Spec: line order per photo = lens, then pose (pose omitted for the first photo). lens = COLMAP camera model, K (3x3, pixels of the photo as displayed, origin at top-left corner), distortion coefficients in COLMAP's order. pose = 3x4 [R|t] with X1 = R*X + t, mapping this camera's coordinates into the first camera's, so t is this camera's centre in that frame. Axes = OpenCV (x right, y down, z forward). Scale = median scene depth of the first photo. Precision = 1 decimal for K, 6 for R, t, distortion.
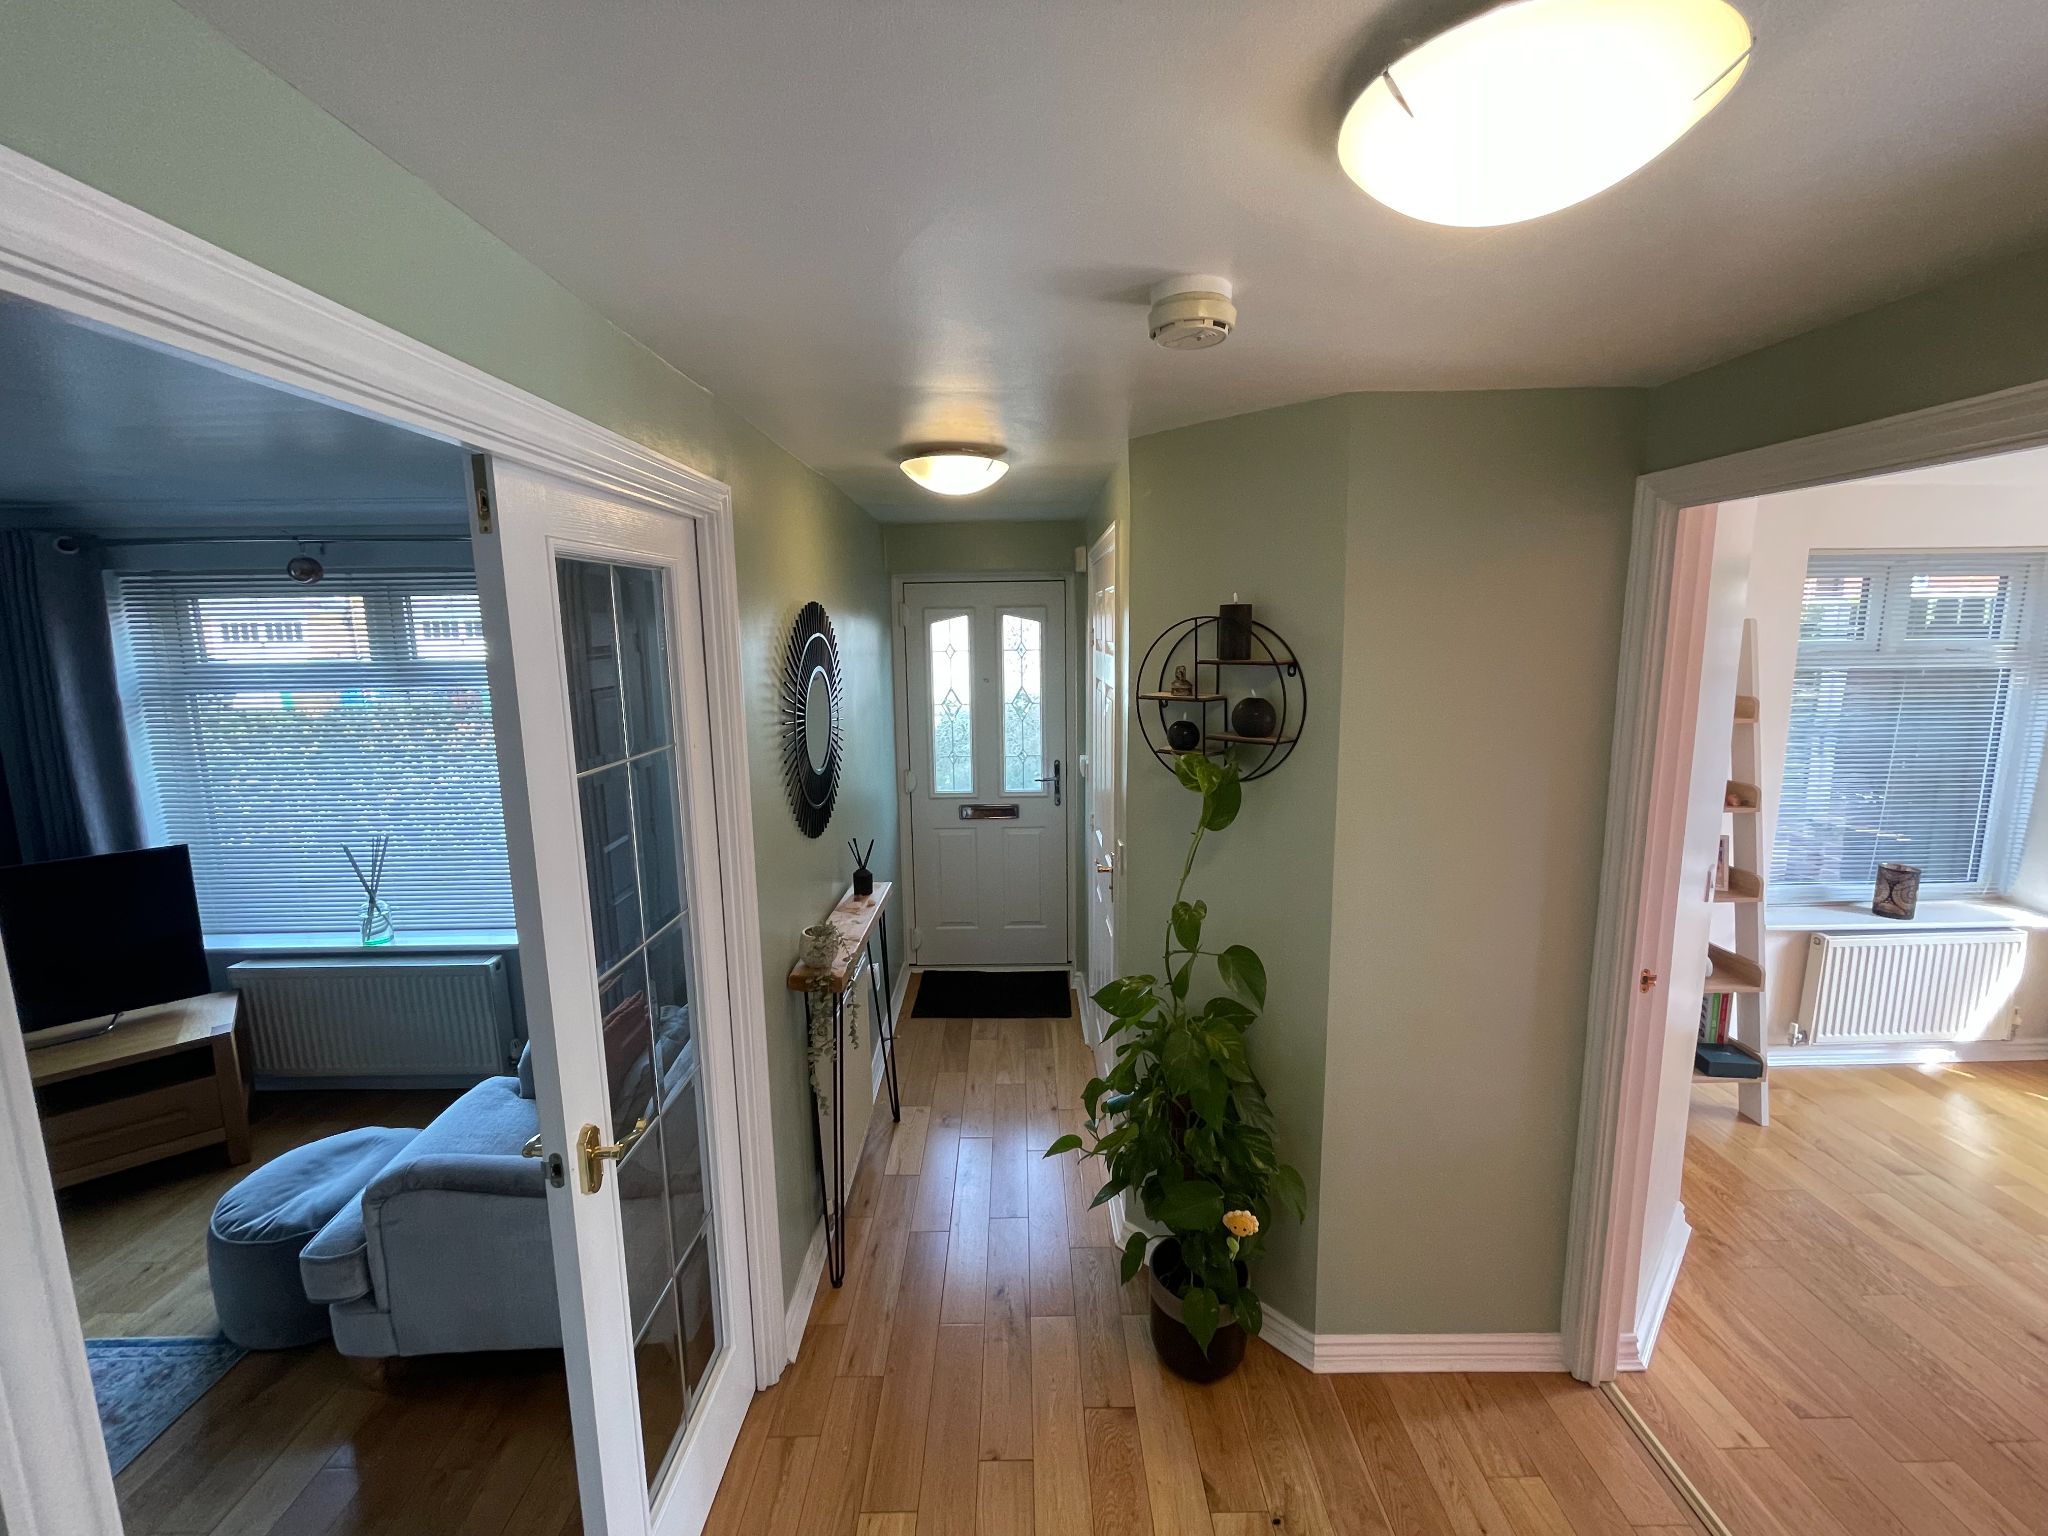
lens RADIAL K [[825.1, 0, 1013.3], [0, 825.1, 747.4], [0, 0, 1]] dist [-0.003737, 0.000031]
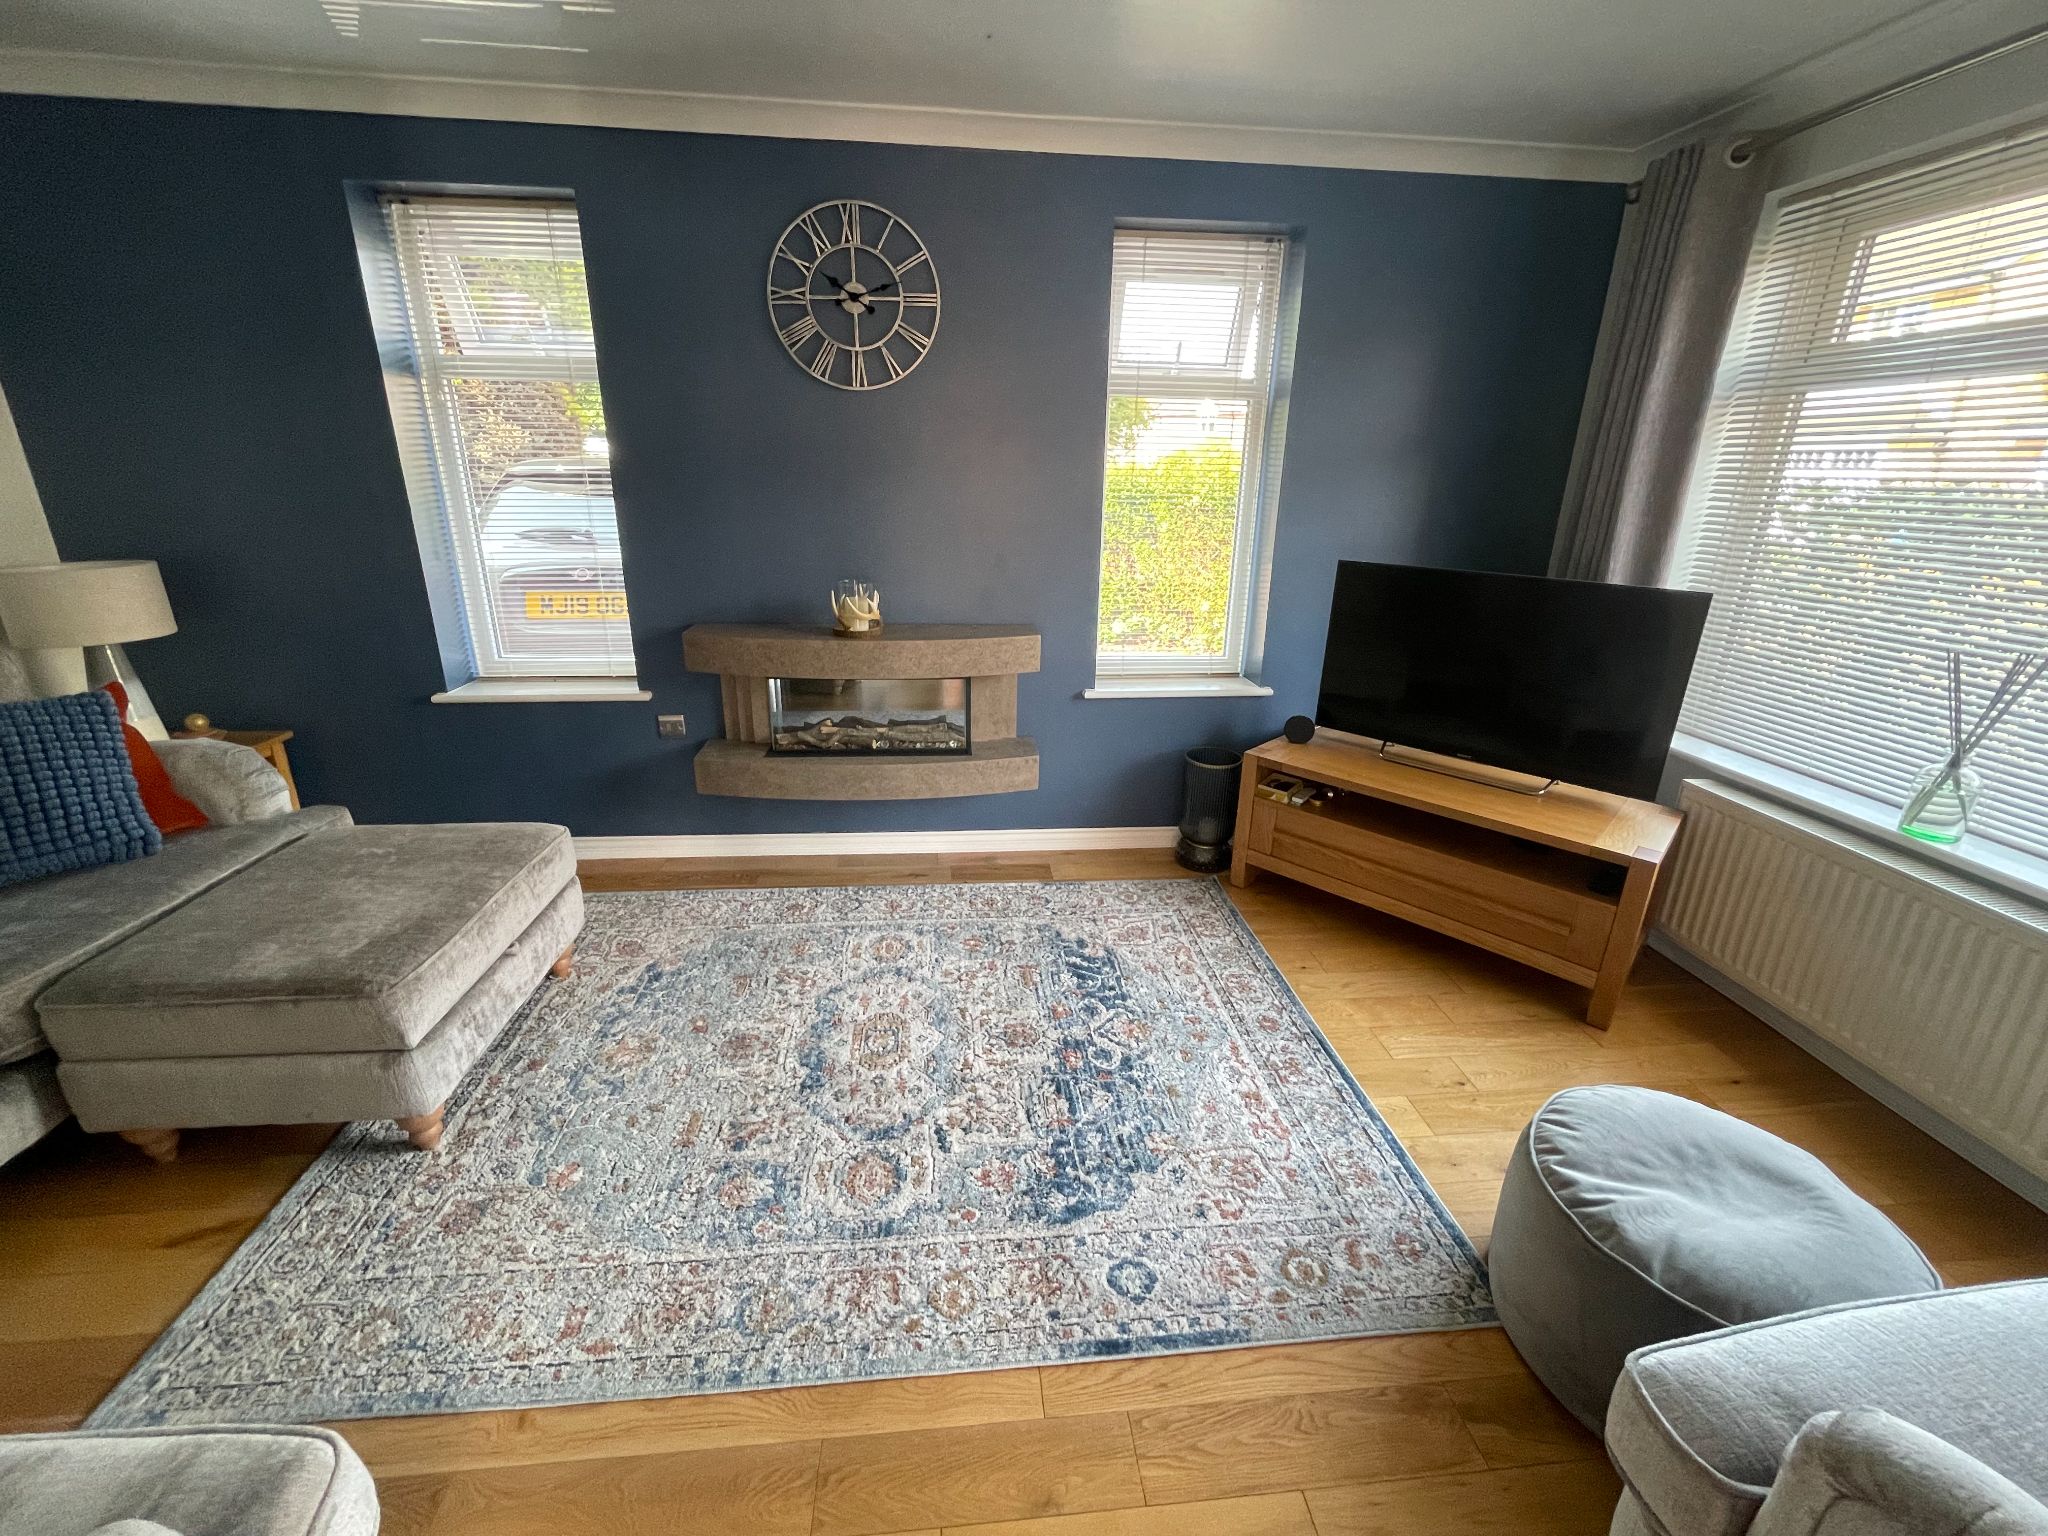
lens RADIAL K [[825.1, 0, 1023.5], [0, 825.1, 749.7], [0, 0, 1]] dist [-0.003737, 0.000031]
pose [[0.097547, 0.335676, -0.936913, -0.359799], [-0.161777, 0.934230, 0.317872, 0.112925], [0.981994, 0.120564, 0.145436, 0.336718]]
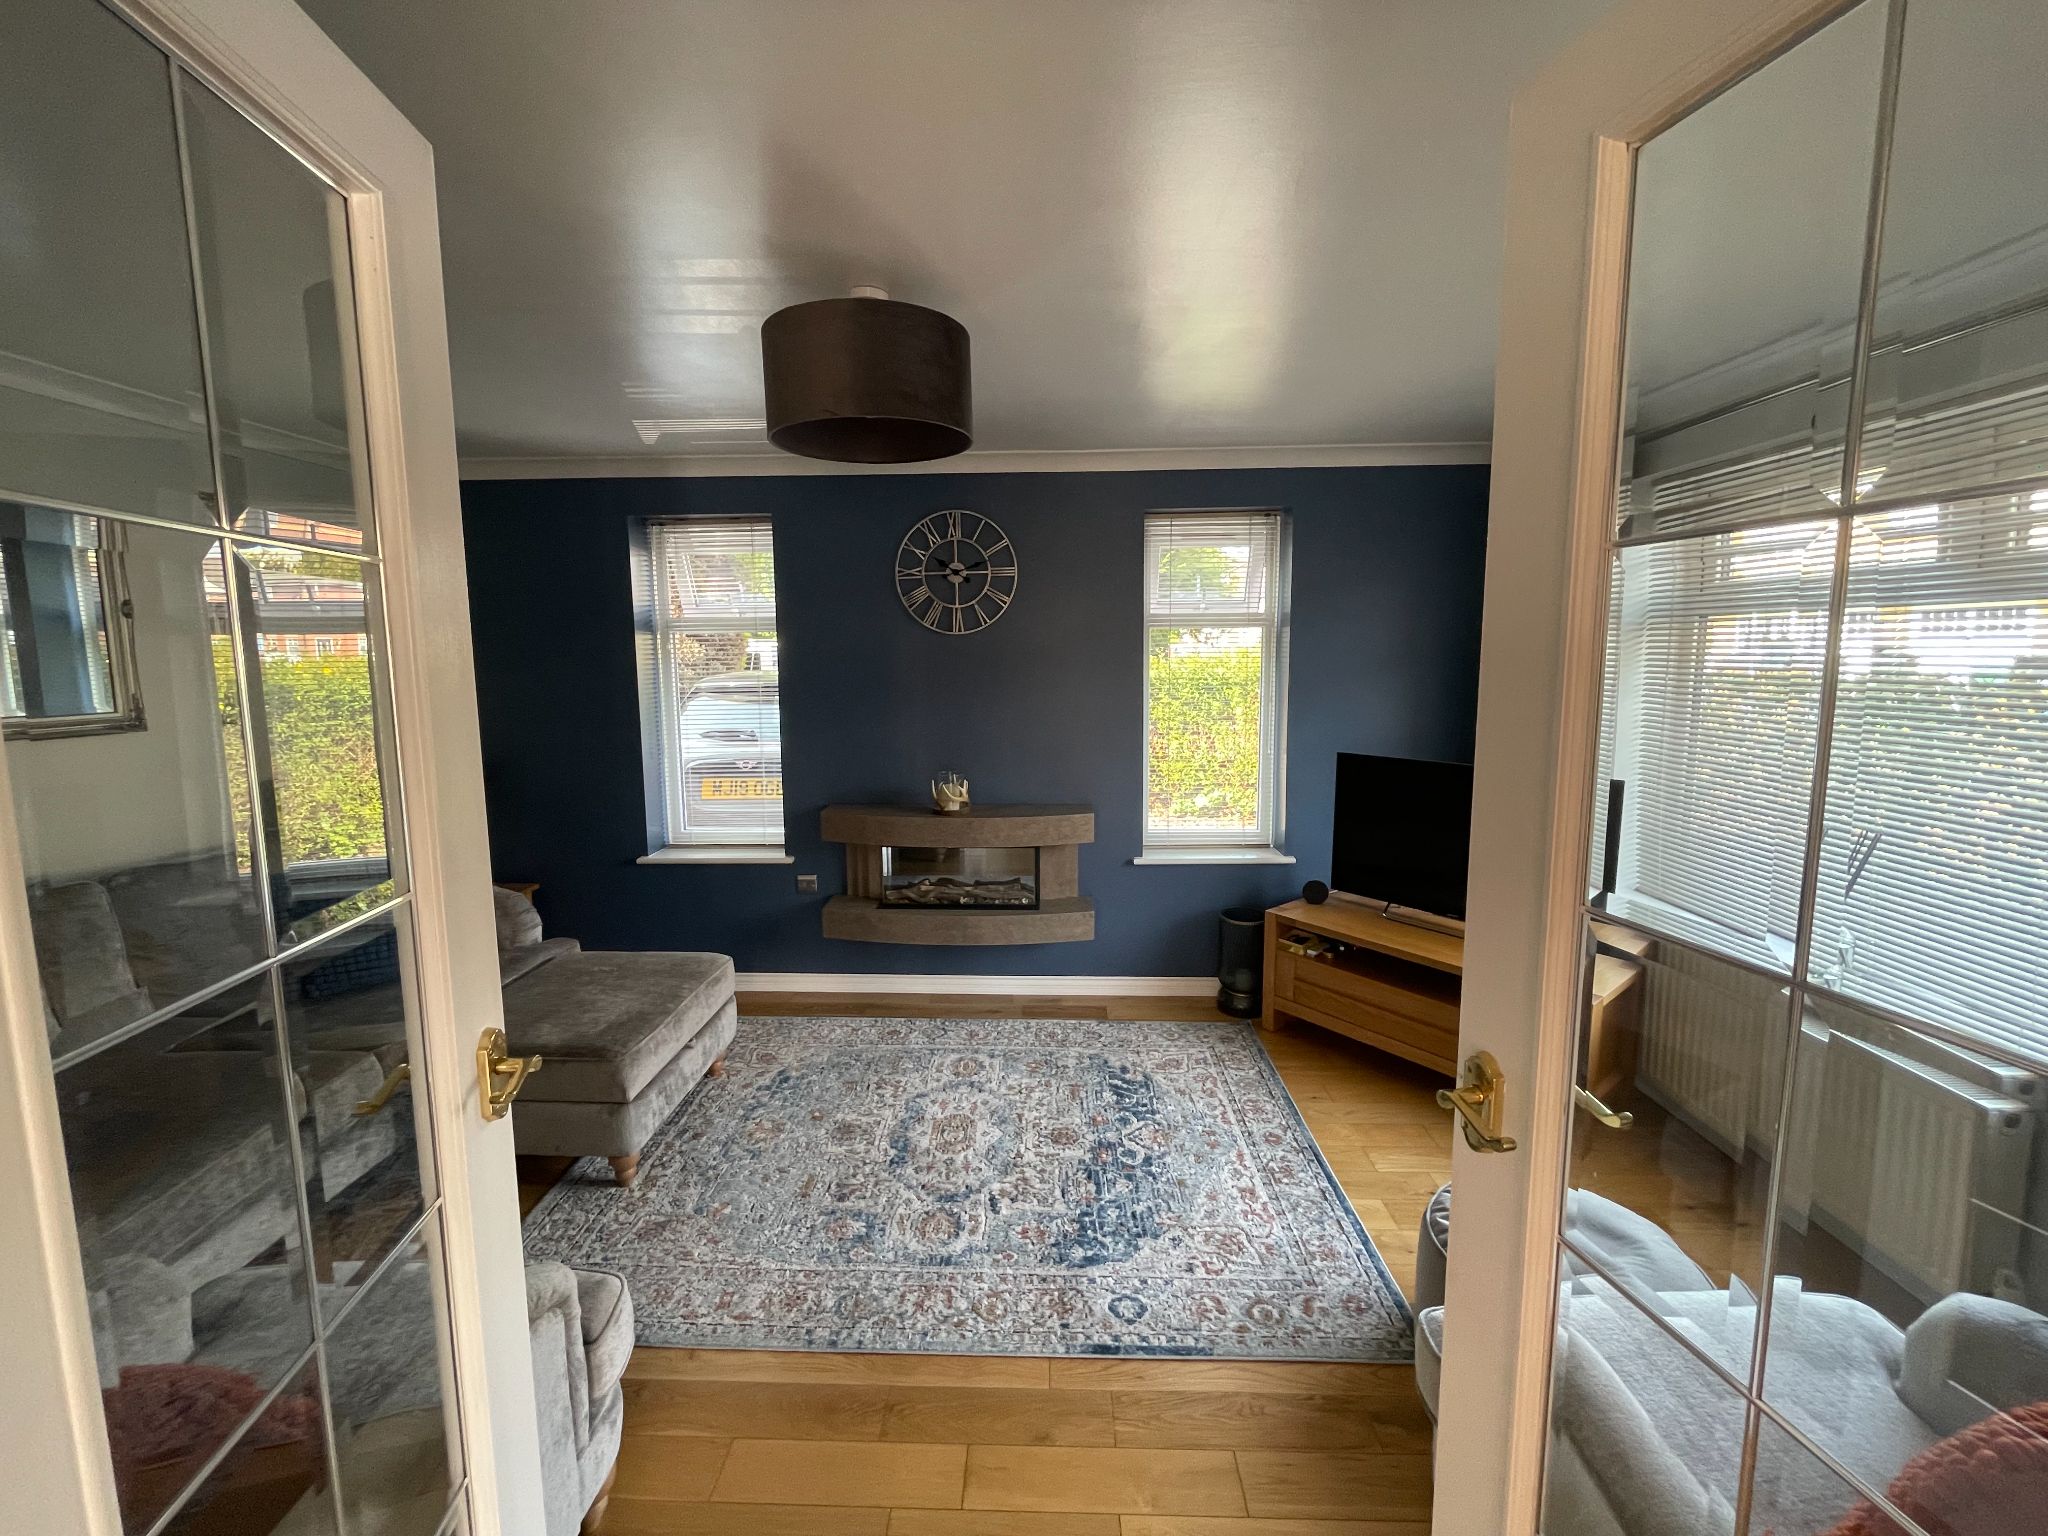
lens RADIAL K [[825.1, 0, 1023.9], [0, 825.1, 750.9], [0, 0, 1]] dist [-0.003737, 0.000031]
pose [[-0.030132, 0.138496, -0.989905, -0.132274], [-0.134359, 0.980805, 0.141312, 0.048365], [0.990475, 0.137260, -0.010945, 0.376639]]
